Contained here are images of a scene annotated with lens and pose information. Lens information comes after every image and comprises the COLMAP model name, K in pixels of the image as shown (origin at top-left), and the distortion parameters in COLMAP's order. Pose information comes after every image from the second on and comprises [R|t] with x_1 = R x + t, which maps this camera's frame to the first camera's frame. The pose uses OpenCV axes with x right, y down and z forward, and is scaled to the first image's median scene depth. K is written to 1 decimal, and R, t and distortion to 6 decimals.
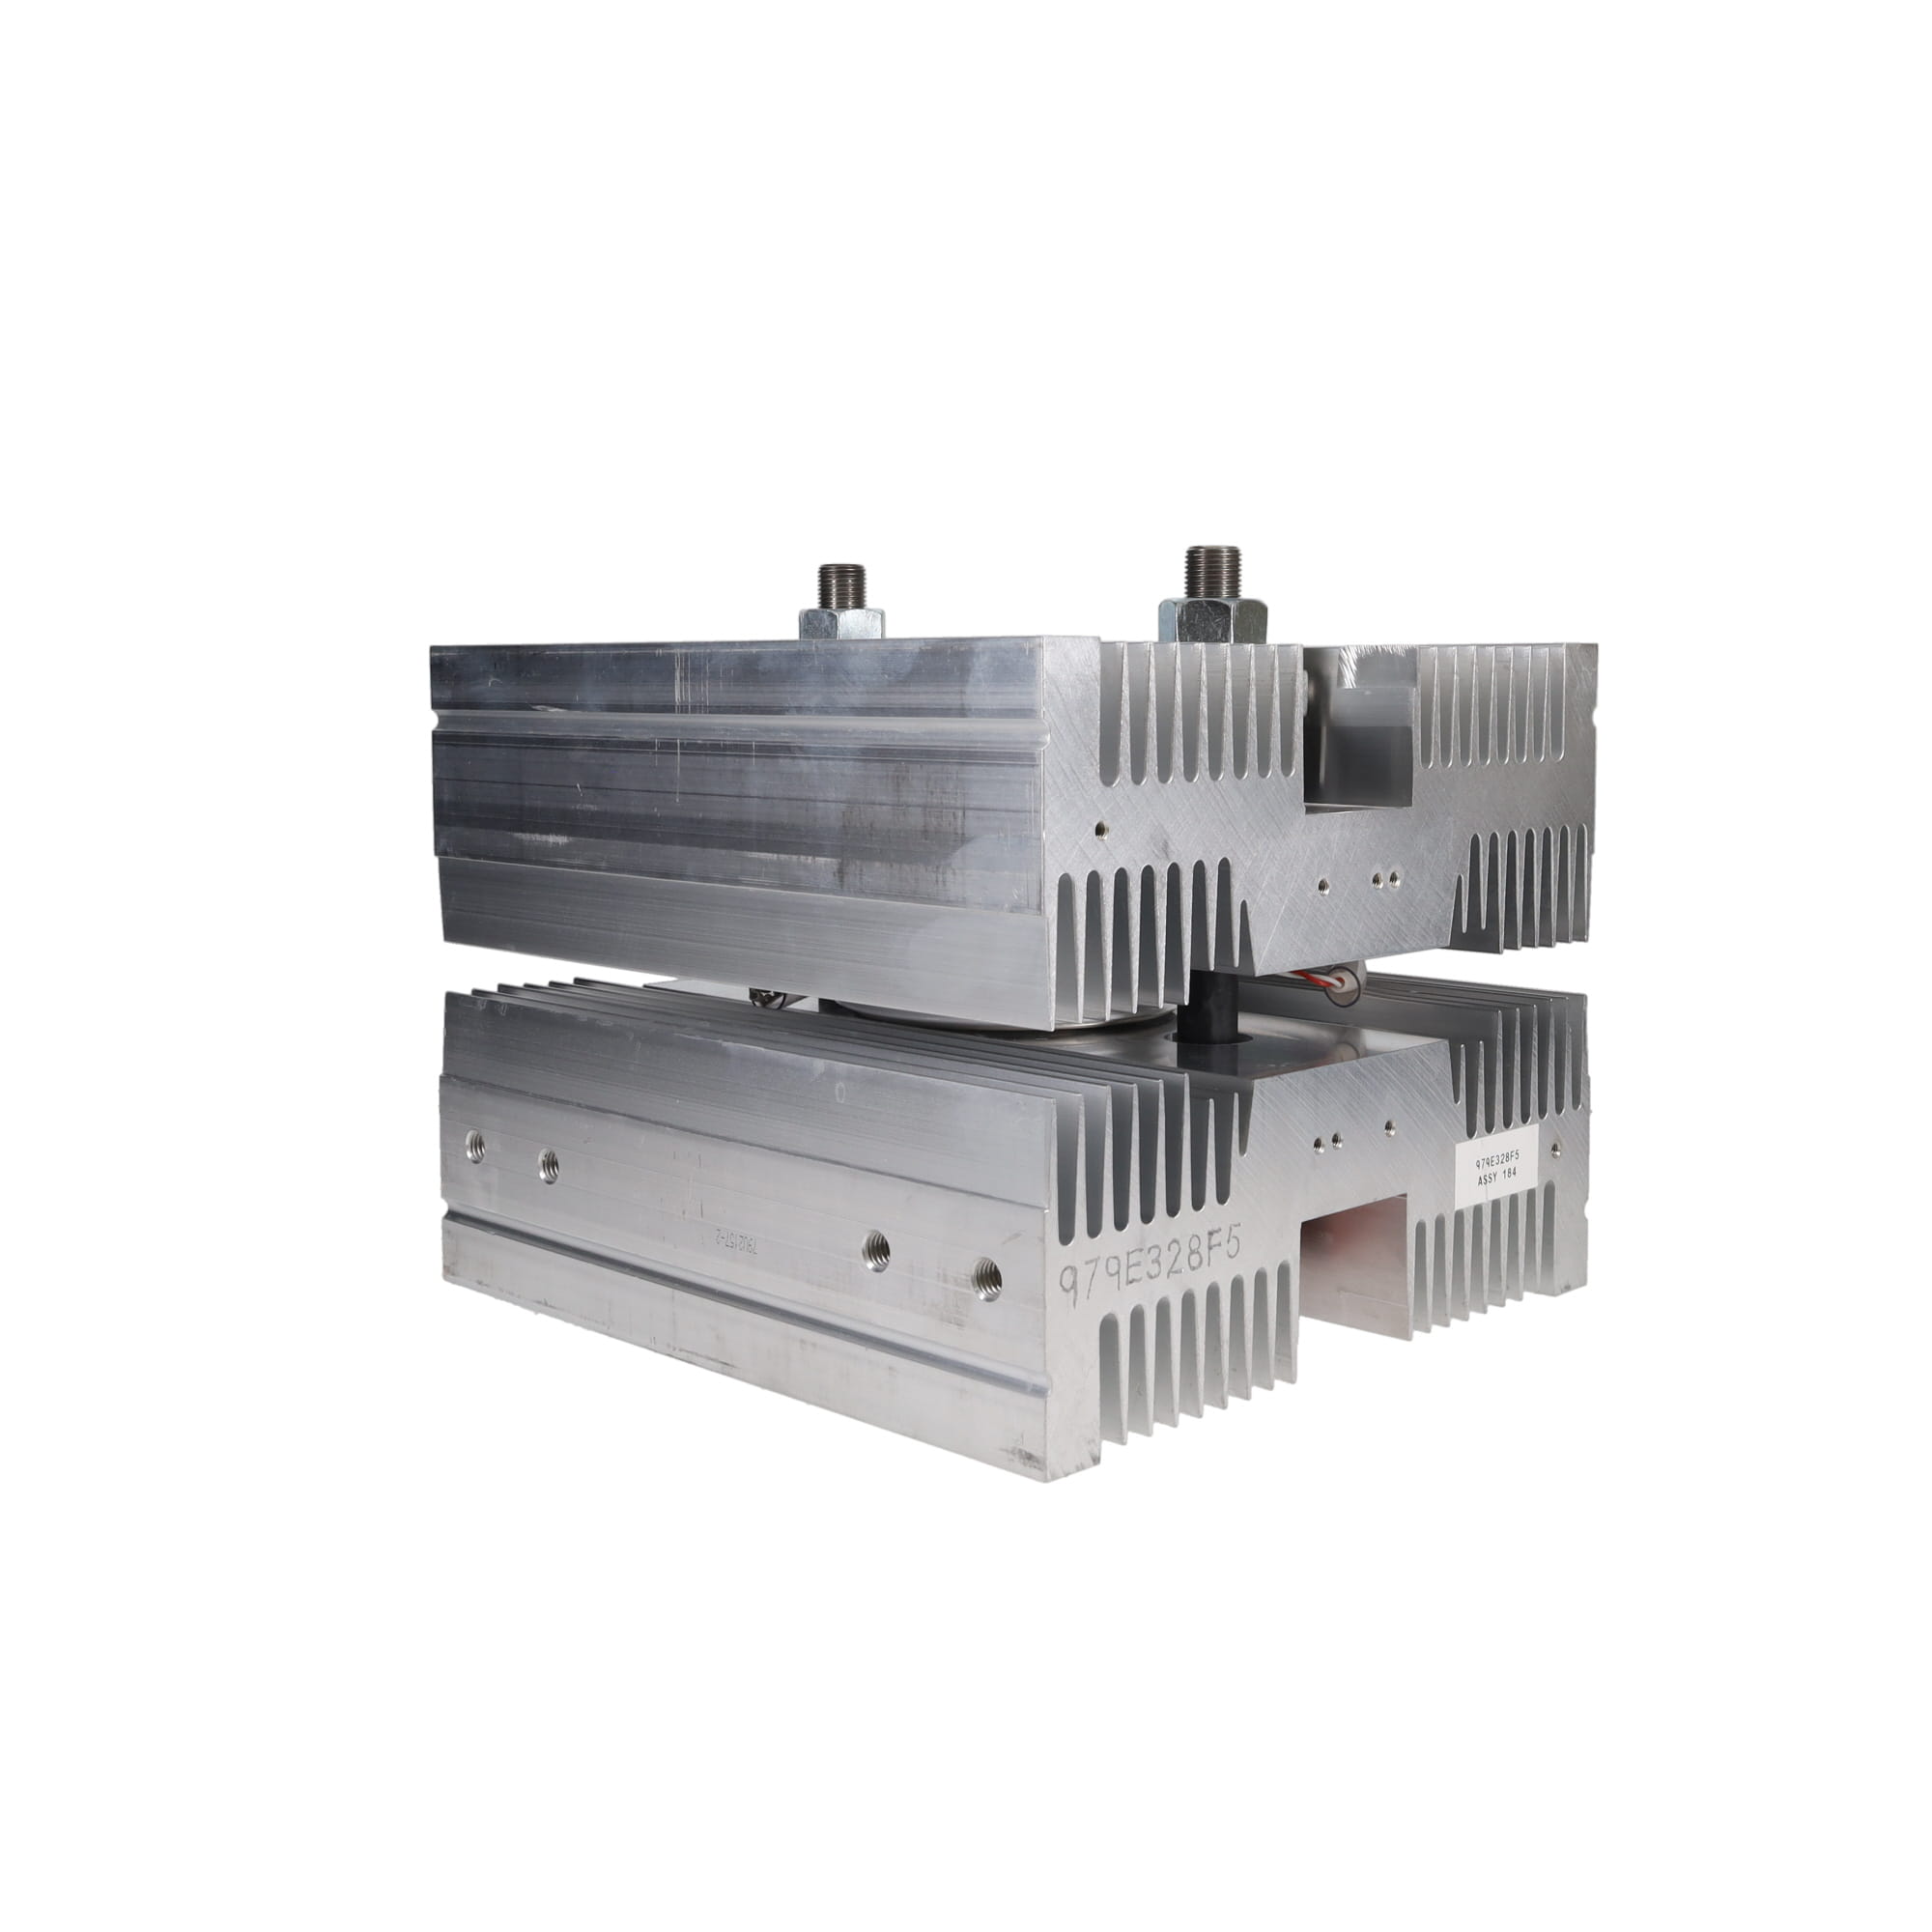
lens RADIAL K [[2308.9, 0, 1036.1], [0, 2308.9, 943.1], [0, 0, 1]] dist [-0.015845, 0.000000]
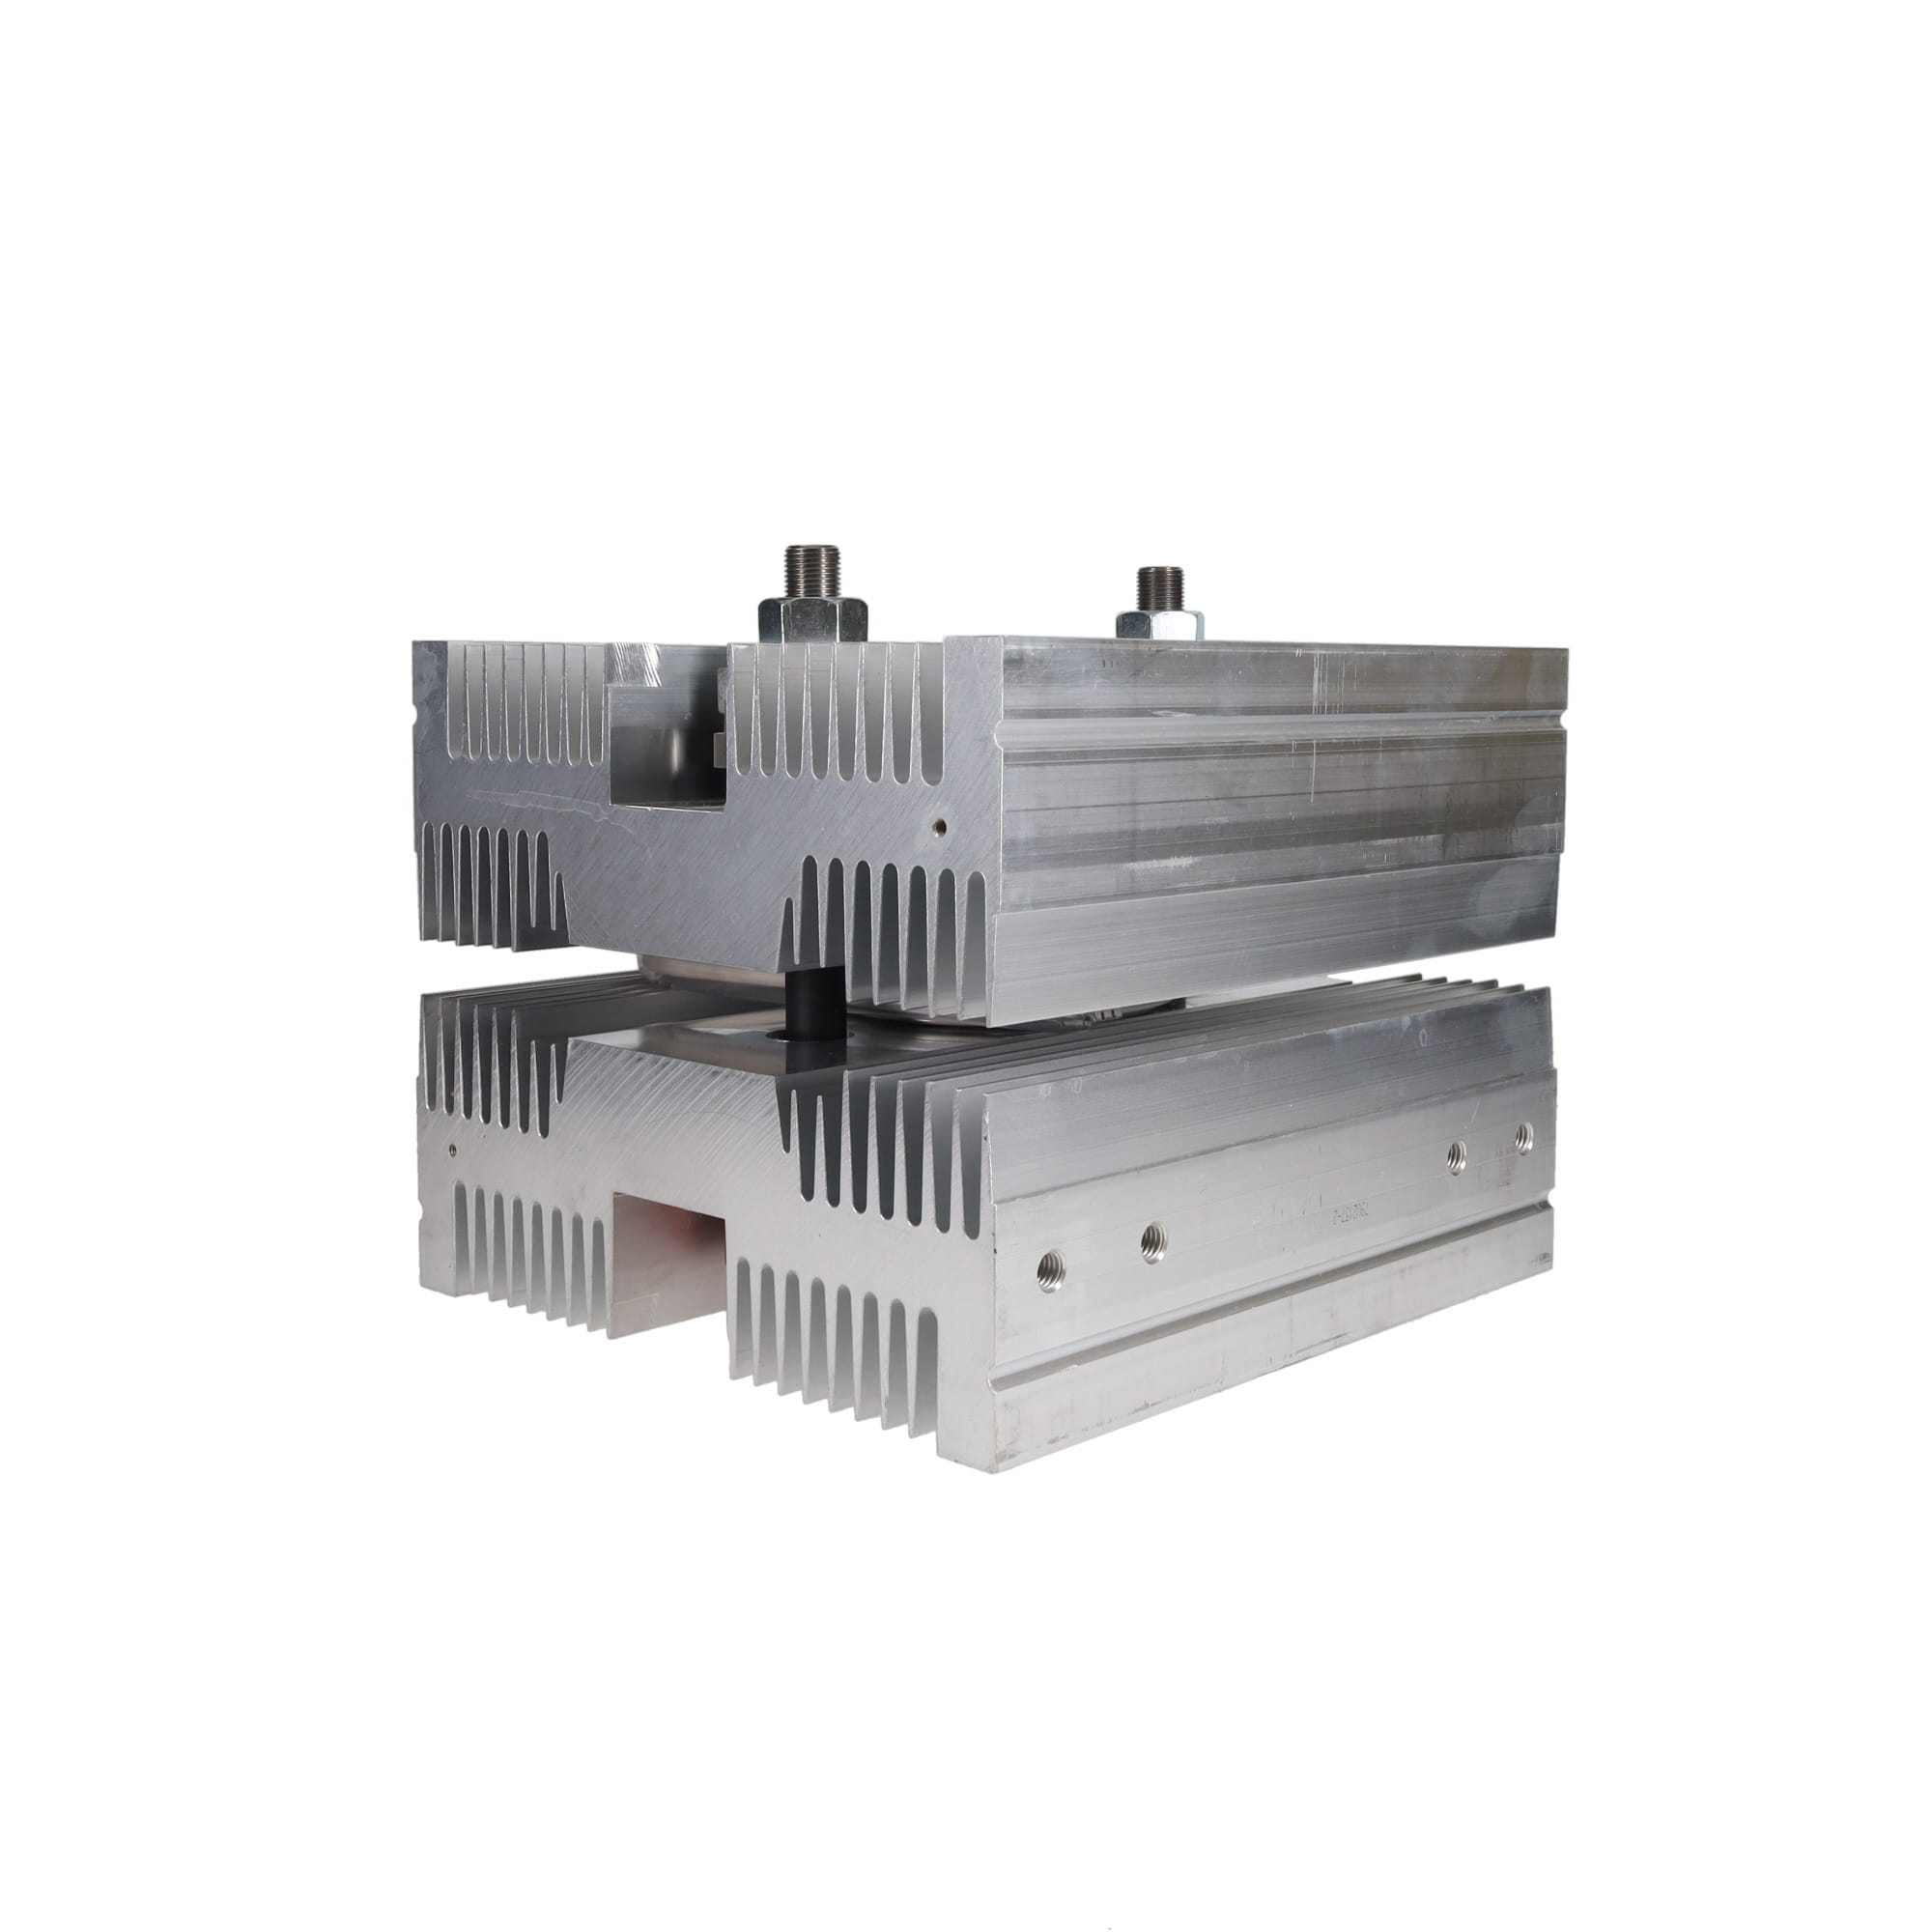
lens RADIAL K [[2308.9, 0, 975.7], [0, 2308.9, 975.0], [0, 0, 1]] dist [-0.015845, 0.000000]
pose [[-0.024376, -0.127938, 0.991483, -1.176818], [0.113186, 0.985047, 0.129890, -0.136568], [-0.993275, 0.115388, -0.009531, 1.184602]]
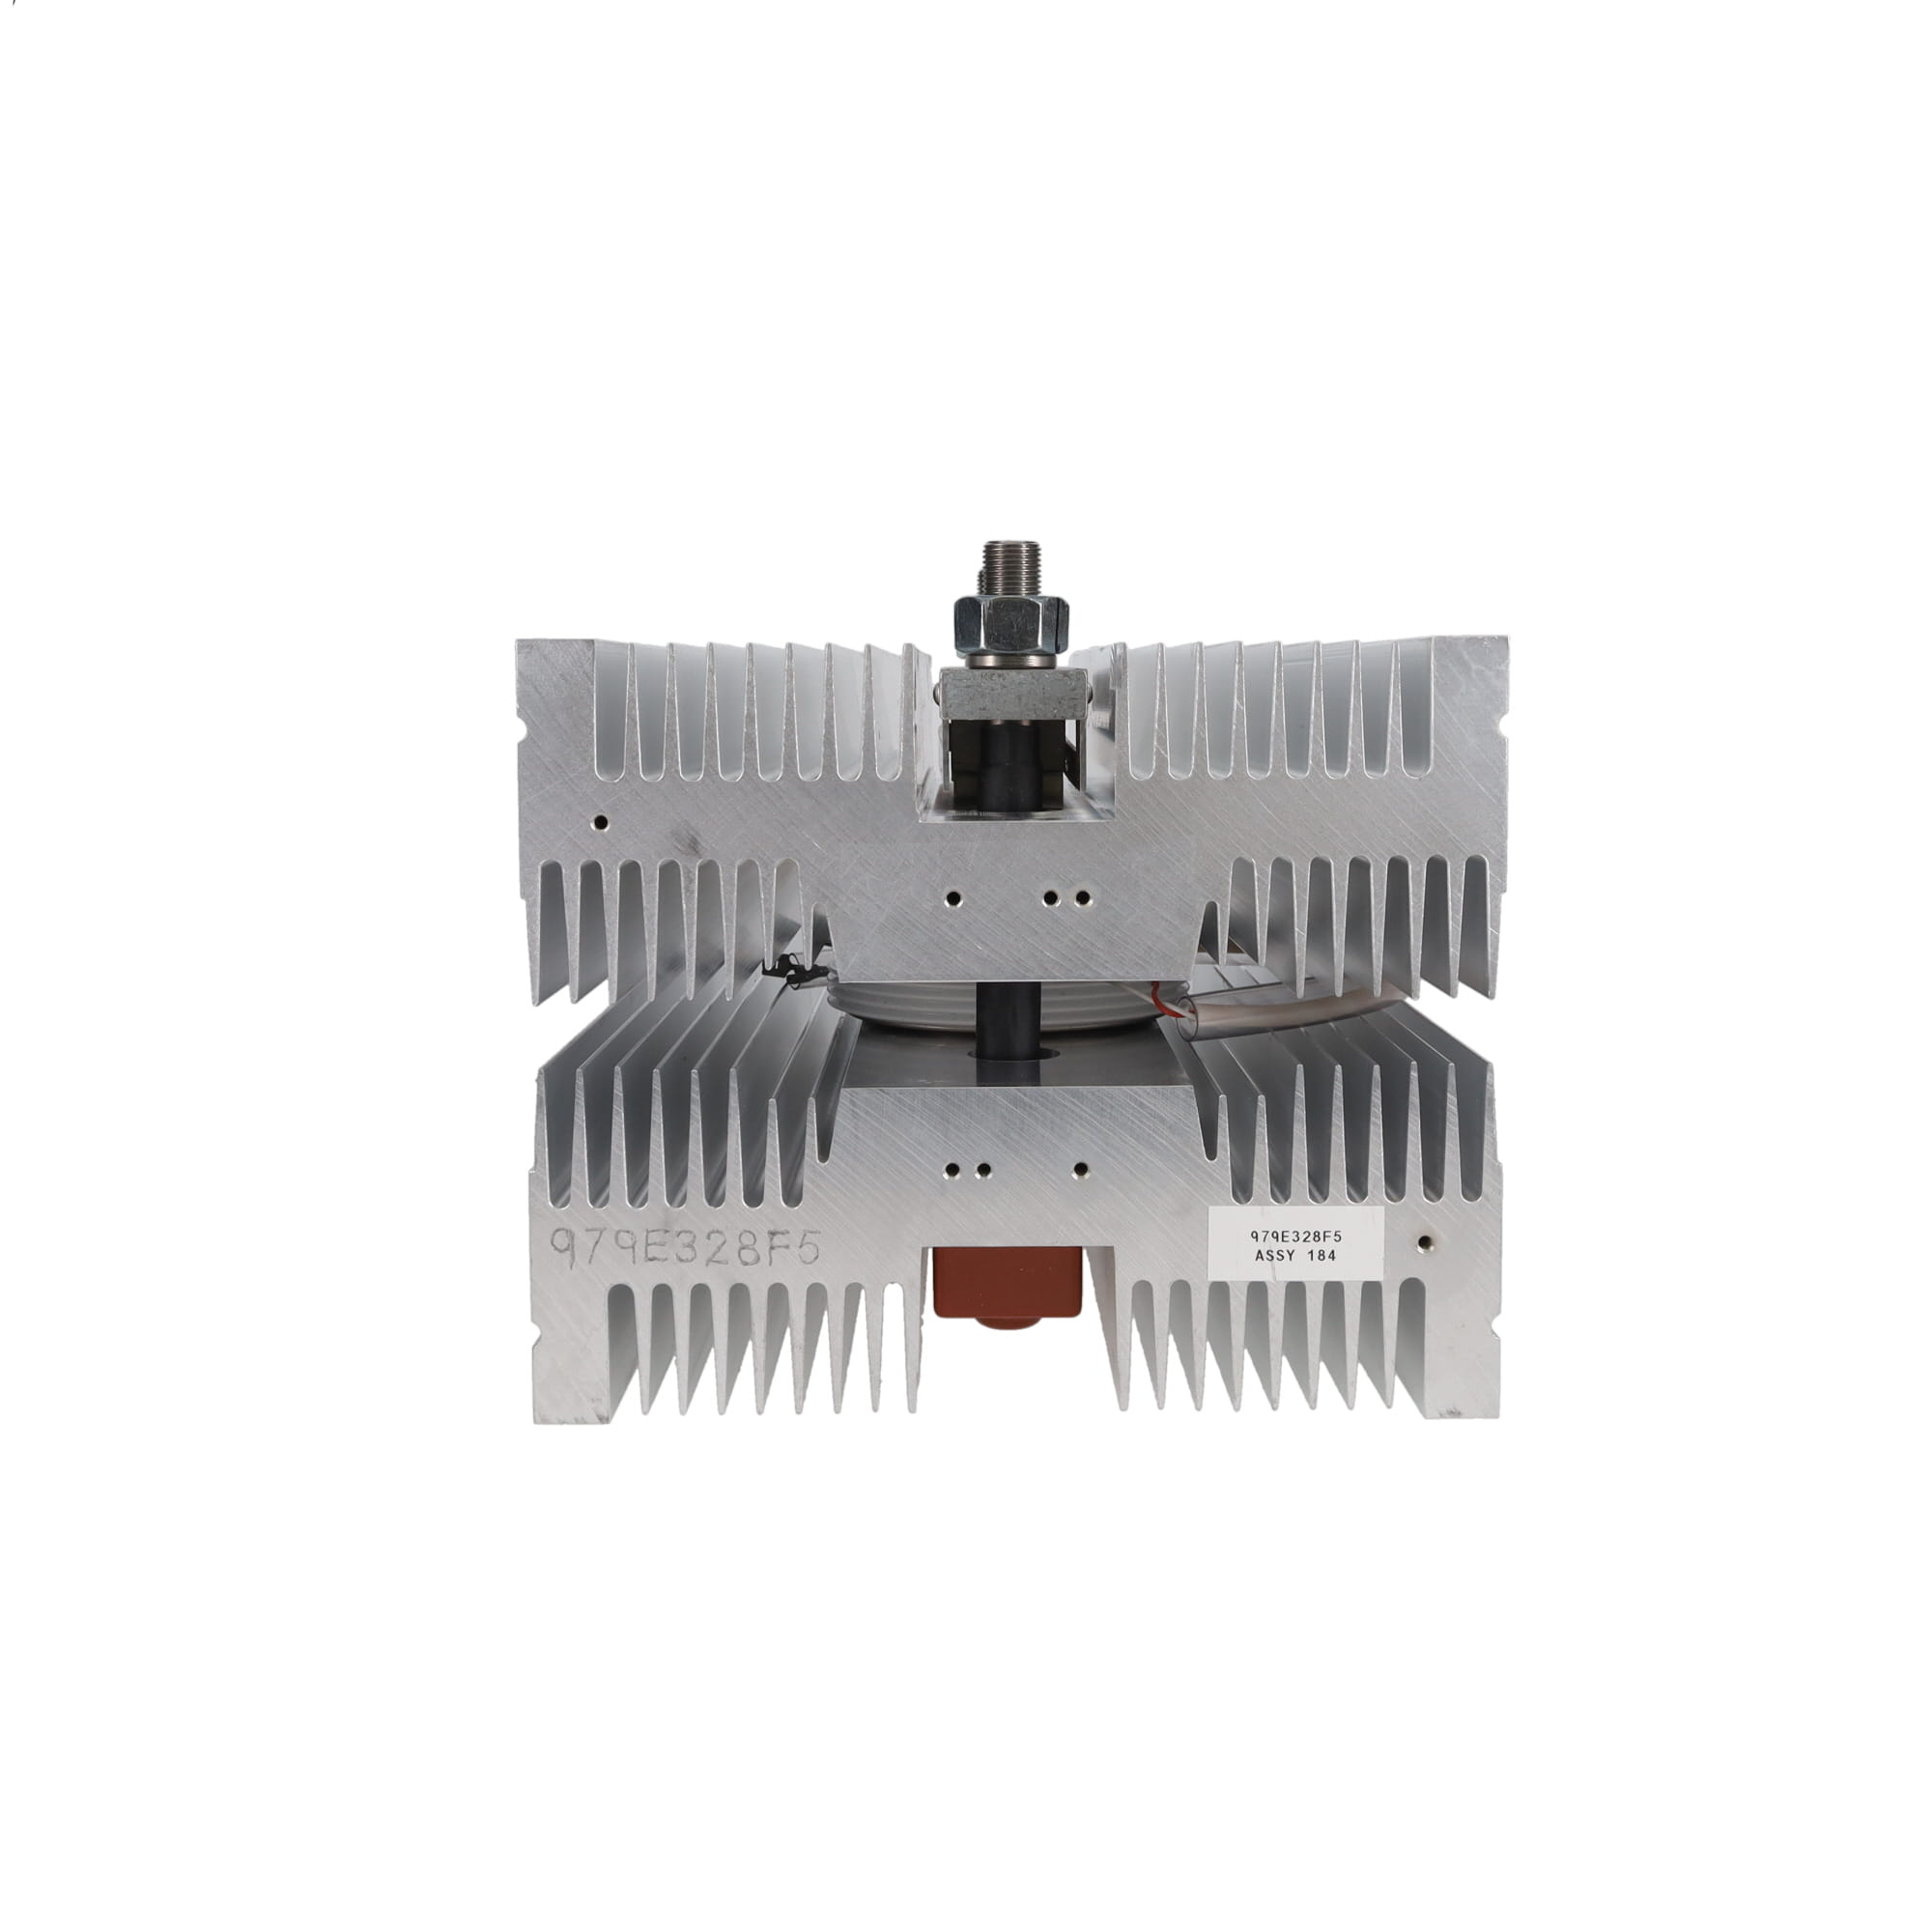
lens RADIAL K [[2308.9, 0, 959.6], [0, 2308.9, 966.6], [0, 0, 1]] dist [-0.015845, 0.000000]
pose [[0.700981, 0.085762, -0.708005, 0.789960], [-0.079337, 0.995959, 0.042093, -0.036311], [0.708753, 0.026664, 0.704952, 0.329044]]
